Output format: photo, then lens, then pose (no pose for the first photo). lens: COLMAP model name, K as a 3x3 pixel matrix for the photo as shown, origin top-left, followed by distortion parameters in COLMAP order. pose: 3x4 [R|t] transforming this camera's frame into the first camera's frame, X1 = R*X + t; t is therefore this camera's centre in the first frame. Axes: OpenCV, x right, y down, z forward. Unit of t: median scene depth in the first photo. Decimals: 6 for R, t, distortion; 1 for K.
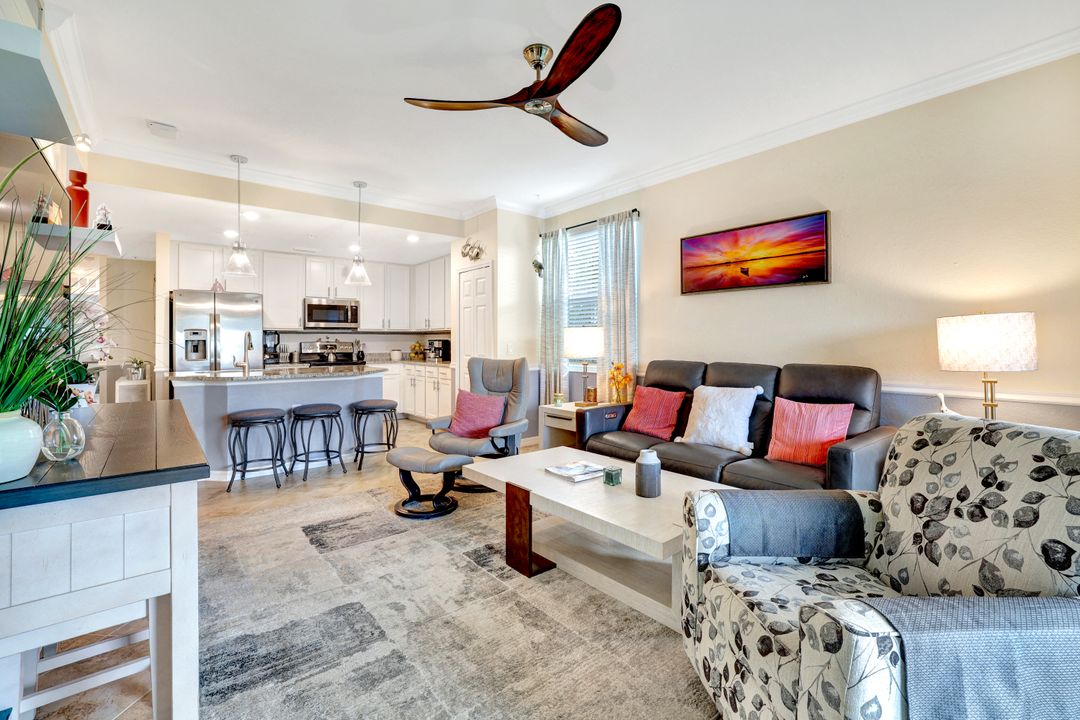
lens RADIAL K [[463.0, 0, 540.2], [0, 463.0, 344.1], [0, 0, 1]] dist [-0.045073, 0.011780]
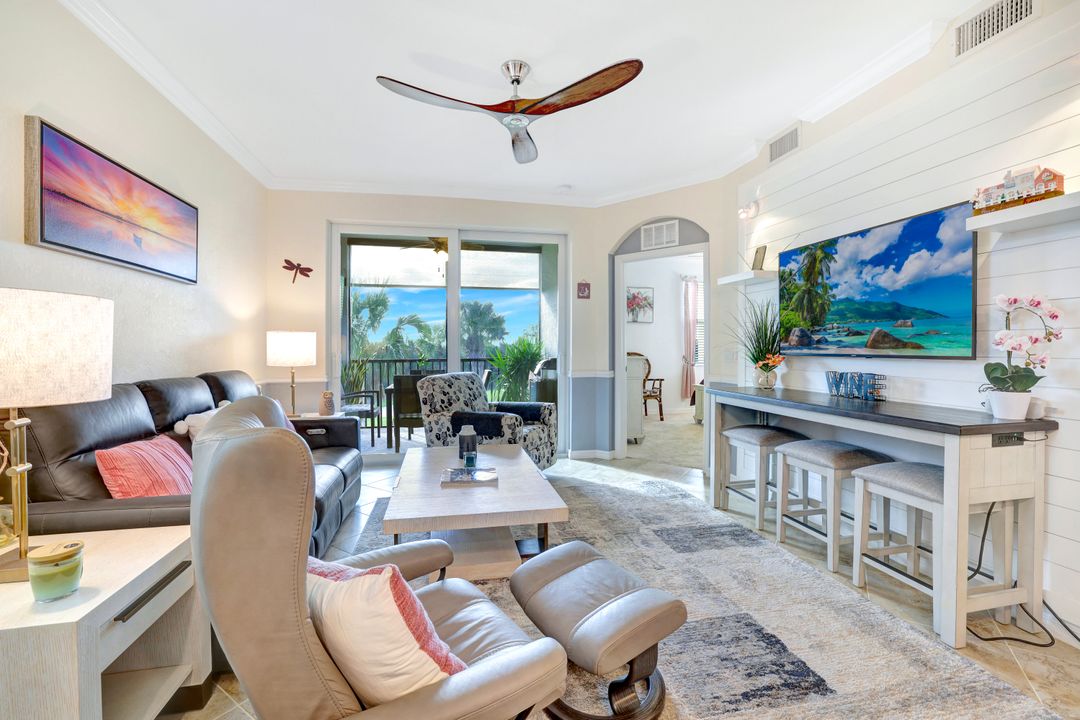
lens RADIAL K [[461.3, 0, 541.2], [0, 461.3, 353.8], [0, 0, 1]] dist [-0.057766, 0.020166]
pose [[-0.882710, -0.001308, 0.469917, -0.449082], [0.006071, 0.999881, 0.014187, -0.001972], [-0.469880, 0.015376, -0.882597, 1.557266]]
